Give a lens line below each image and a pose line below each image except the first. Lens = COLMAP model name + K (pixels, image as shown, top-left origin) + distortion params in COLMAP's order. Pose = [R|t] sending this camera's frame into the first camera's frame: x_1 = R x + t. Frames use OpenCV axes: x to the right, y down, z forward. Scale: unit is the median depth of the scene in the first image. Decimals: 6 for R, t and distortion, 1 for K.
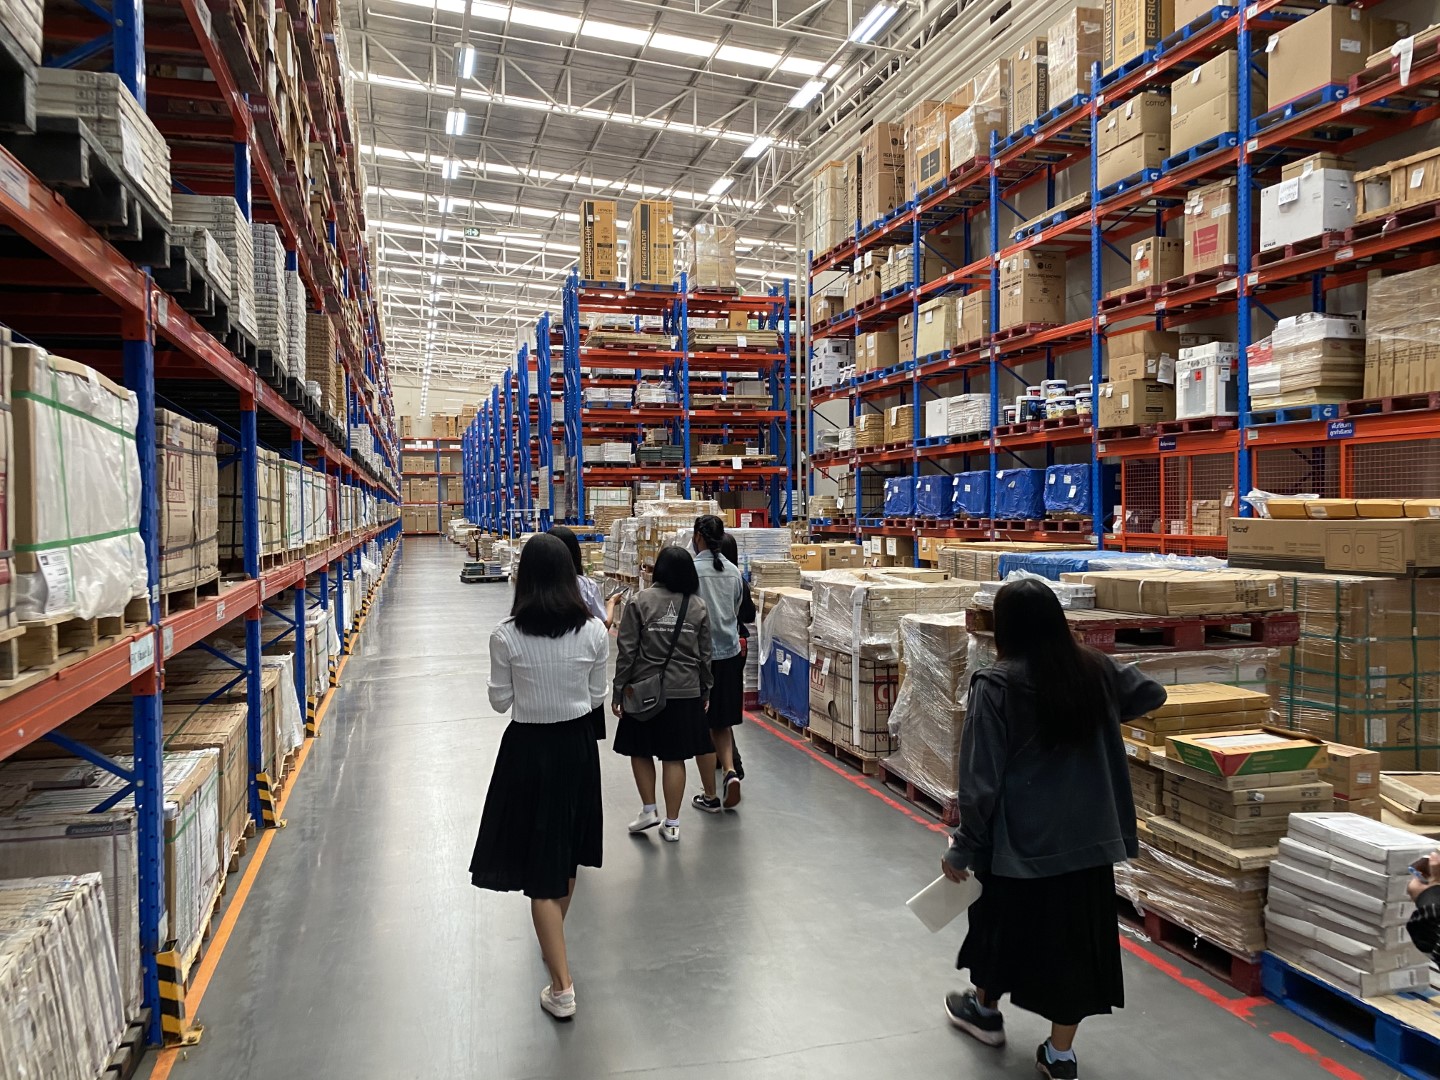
lens RADIAL K [[1106.4, 0, 725.6], [0, 1106.4, 531.6], [0, 0, 1]] dist [0.012066, -0.000452]
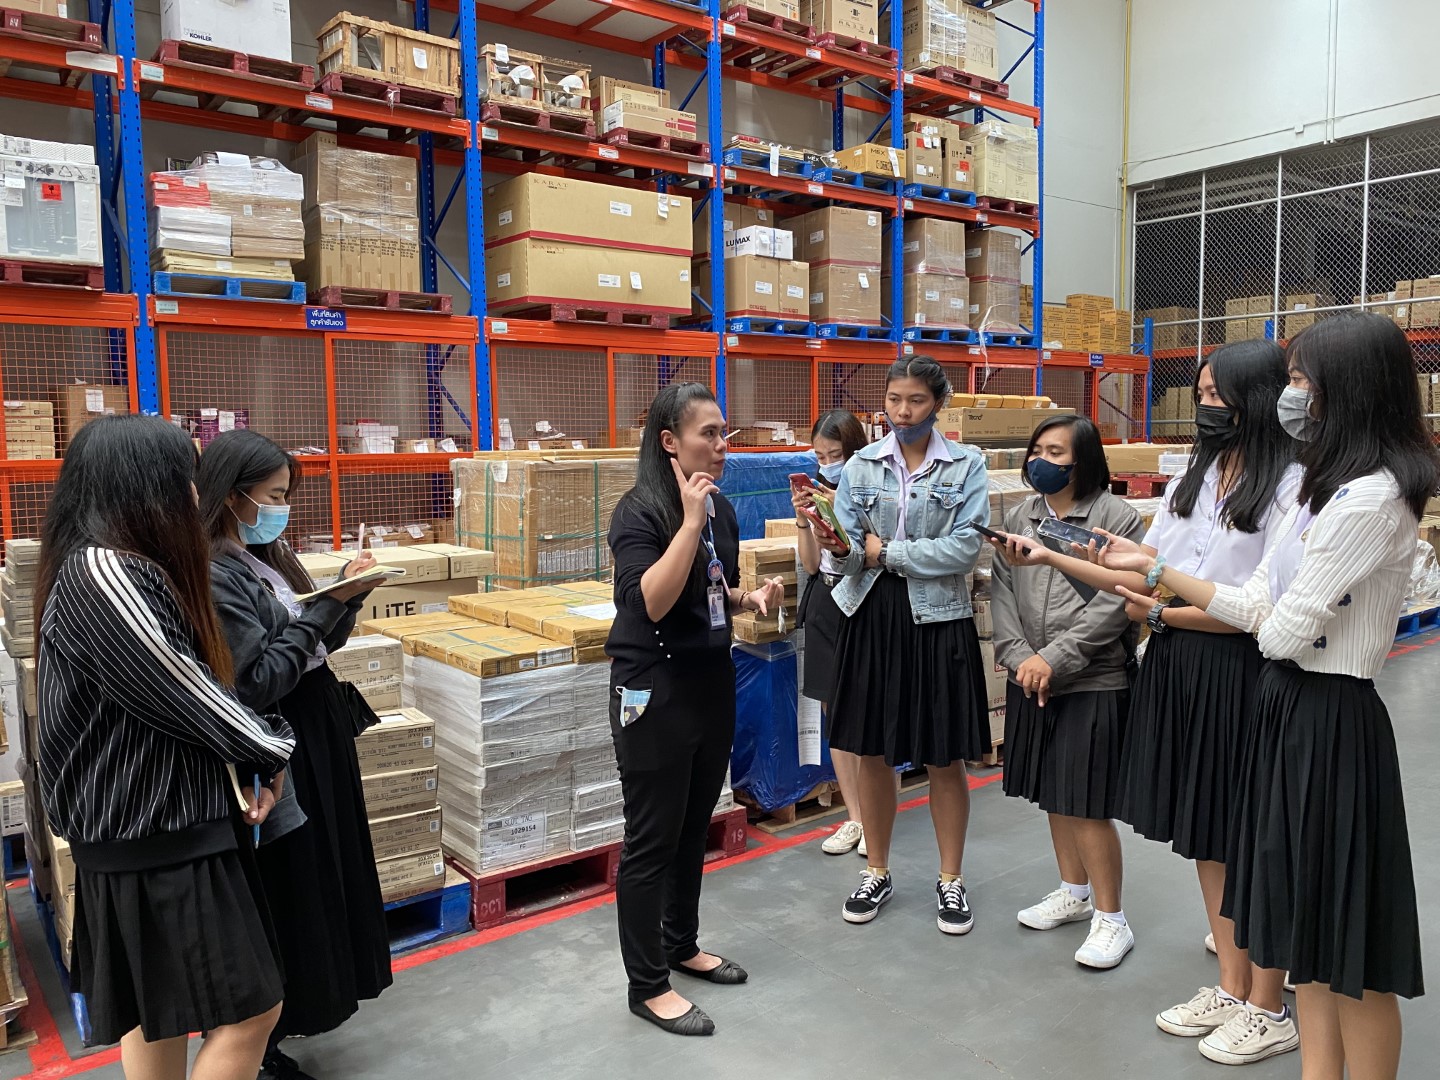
lens RADIAL K [[1105.8, 0, 721.1], [0, 1105.8, 530.7], [0, 0, 1]] dist [0.016617, -0.009247]
pose [[-0.363620, -0.063644, 0.929371, -0.315703], [0.035892, 0.995965, 0.082247, 0.006874], [-0.930856, 0.063264, -0.359869, 1.000018]]
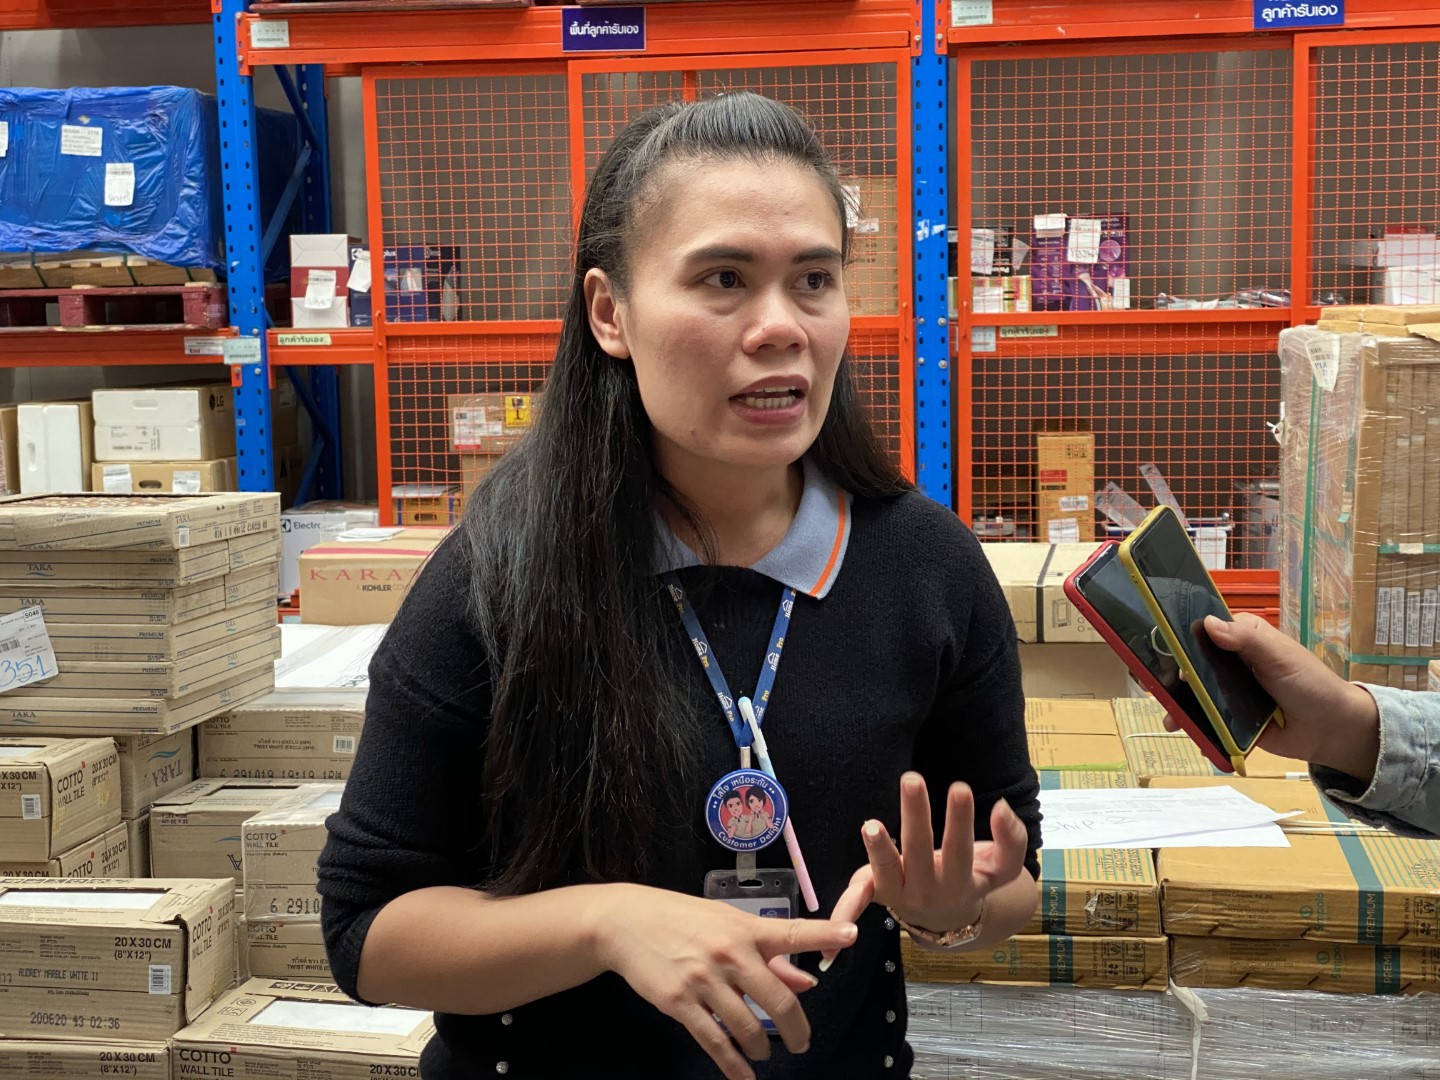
lens RADIAL K [[2159.7, 0, 718.8], [0, 2159.7, 522.1], [0, 0, 1]] dist [0.148762, -0.179776]
pose [[0.387143, -0.095015, 0.917111, -0.200057], [0.036153, 0.995475, 0.087872, 0.008313], [-0.921310, -0.000863, 0.388827, 0.865139]]
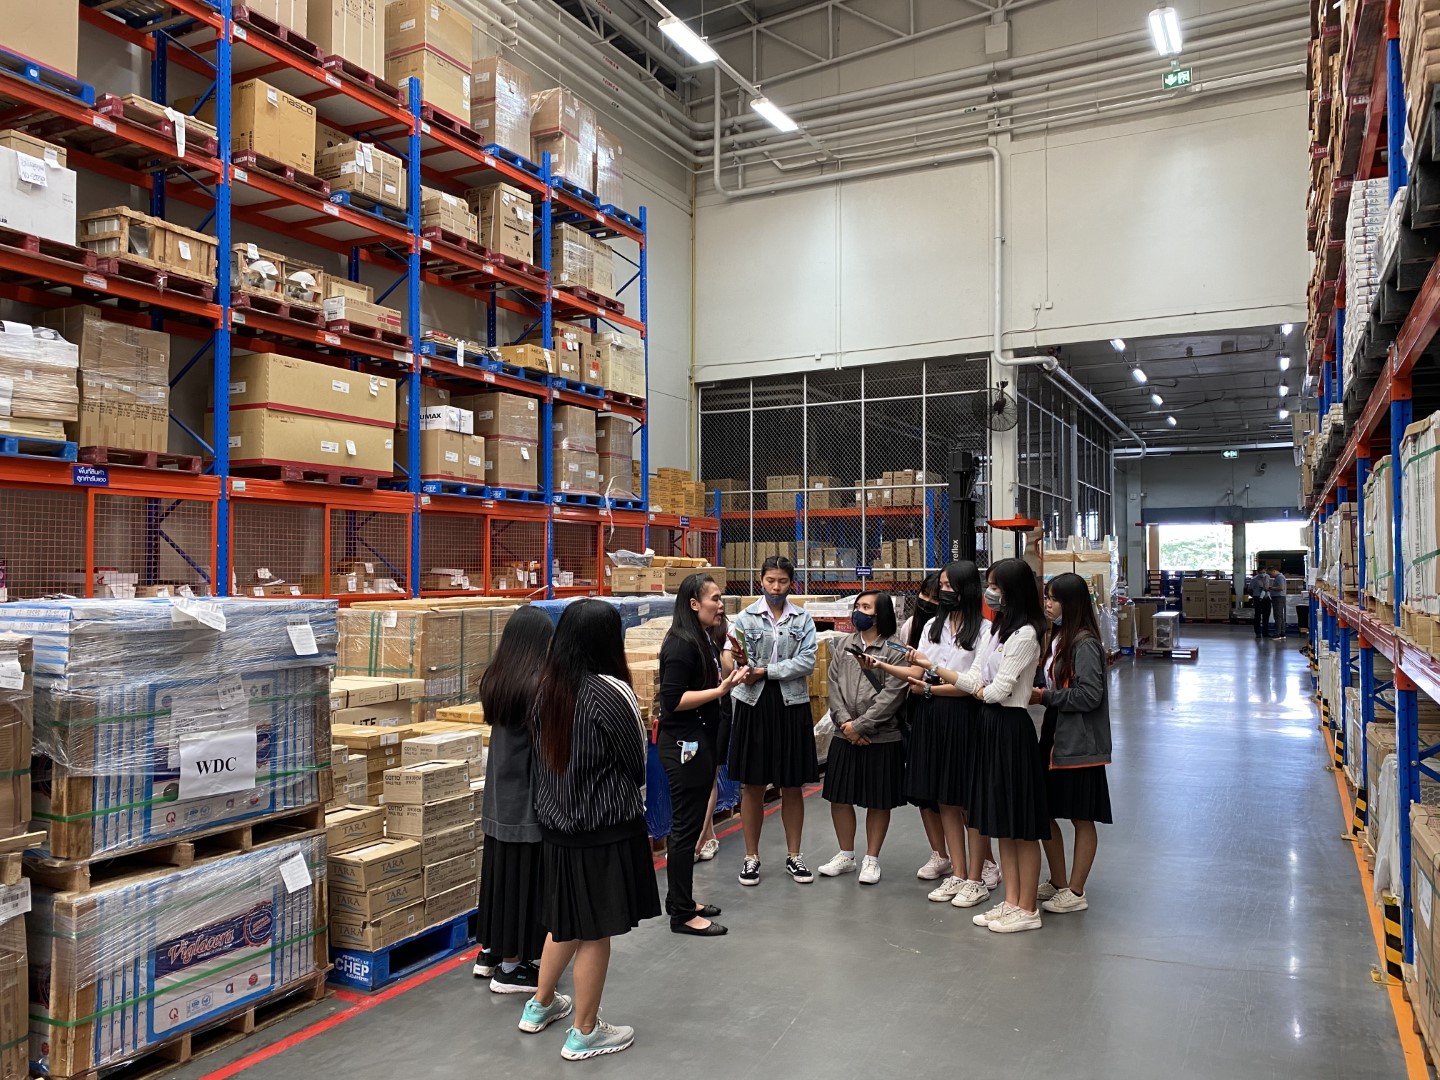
lens RADIAL K [[1105.2, 0, 720.0], [0, 1105.2, 540.0], [0, 0, 1]] dist [0.087866, -0.160749]
pose [[-0.726052, 0.028063, 0.687067, -0.409531], [0.022201, 0.999603, -0.017368, -0.013625], [-0.687281, 0.002644, -0.726387, 1.261965]]
